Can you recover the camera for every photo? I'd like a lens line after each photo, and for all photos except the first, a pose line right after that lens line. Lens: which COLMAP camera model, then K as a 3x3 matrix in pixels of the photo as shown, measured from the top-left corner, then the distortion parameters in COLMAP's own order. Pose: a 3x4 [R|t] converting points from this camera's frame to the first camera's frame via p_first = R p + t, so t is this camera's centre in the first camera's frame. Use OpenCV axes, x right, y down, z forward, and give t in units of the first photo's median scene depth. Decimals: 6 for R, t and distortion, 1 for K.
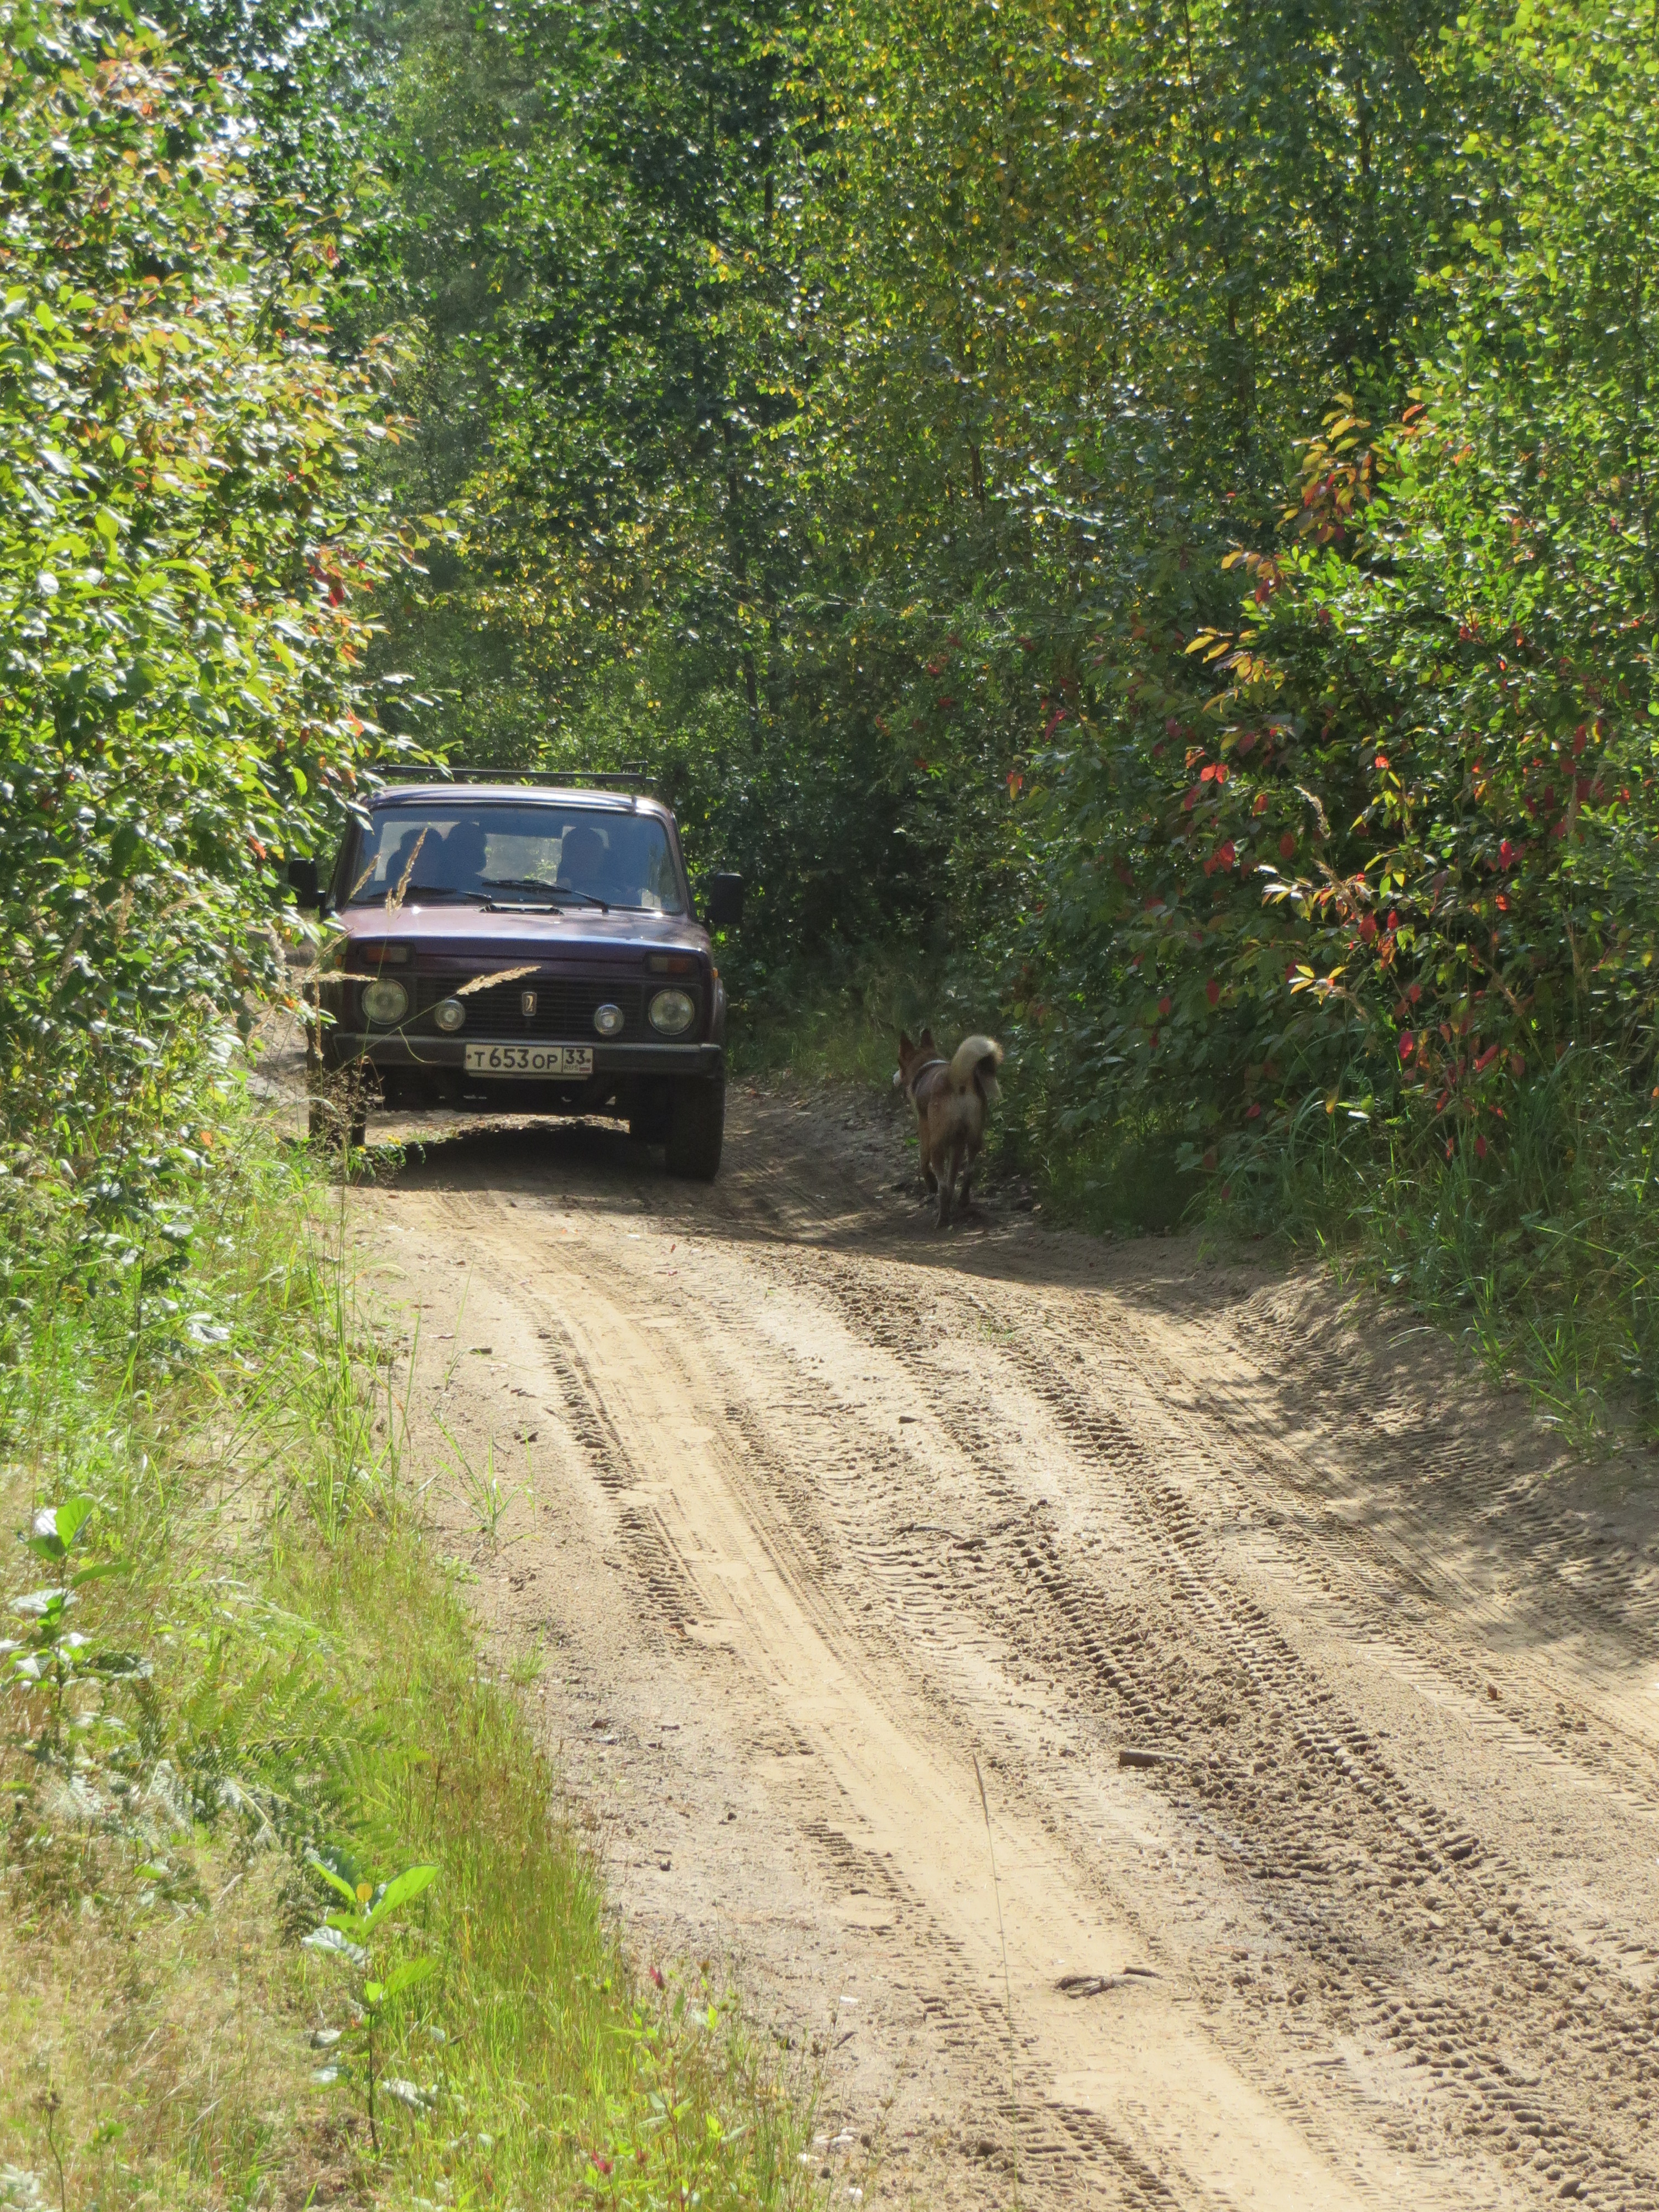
lens RADIAL K [[7960.0, 0, 829.5], [0, 7960.0, 1106.0], [0, 0, 1]] dist [-0.834502, 9.404478]
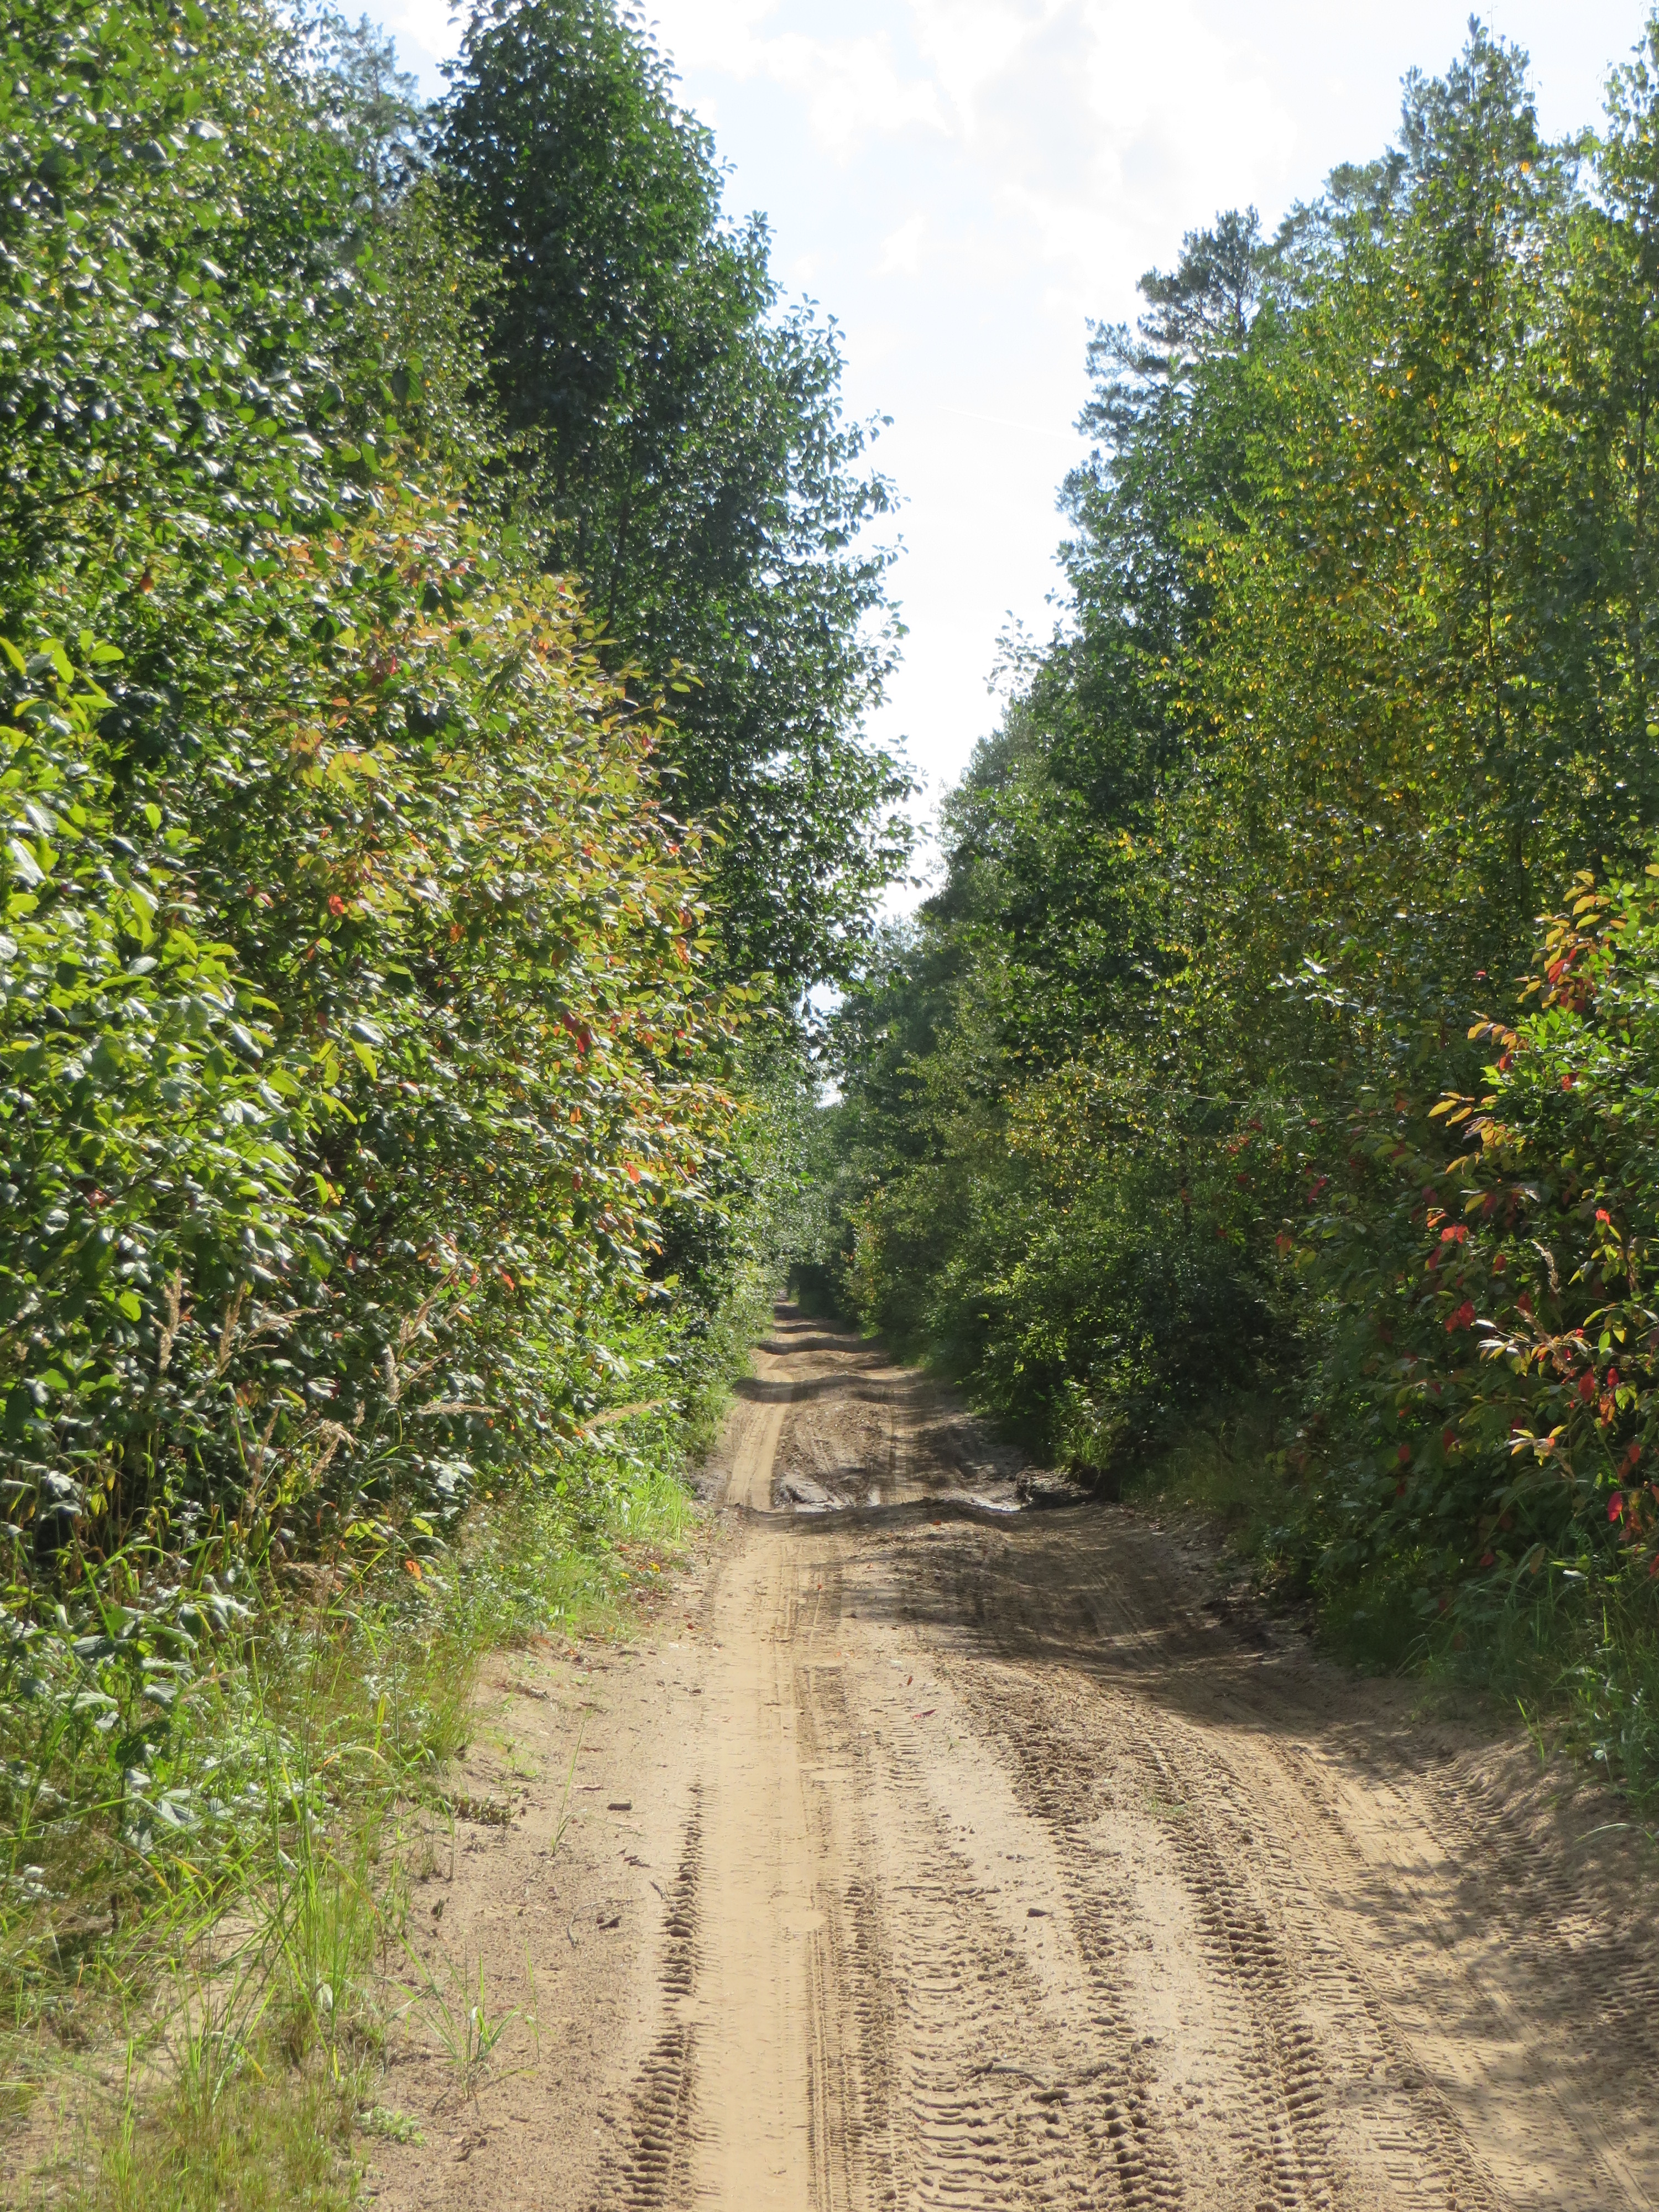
lens RADIAL K [[4307.5, 0, 829.5], [0, 4307.5, 1106.0], [0, 0, 1]] dist [-0.158062, -0.271986]
pose [[0.990463, 0.014749, -0.136984, 0.052613], [-0.026504, 0.996080, -0.084391, -0.010621], [0.135202, 0.087217, 0.986972, 0.511773]]
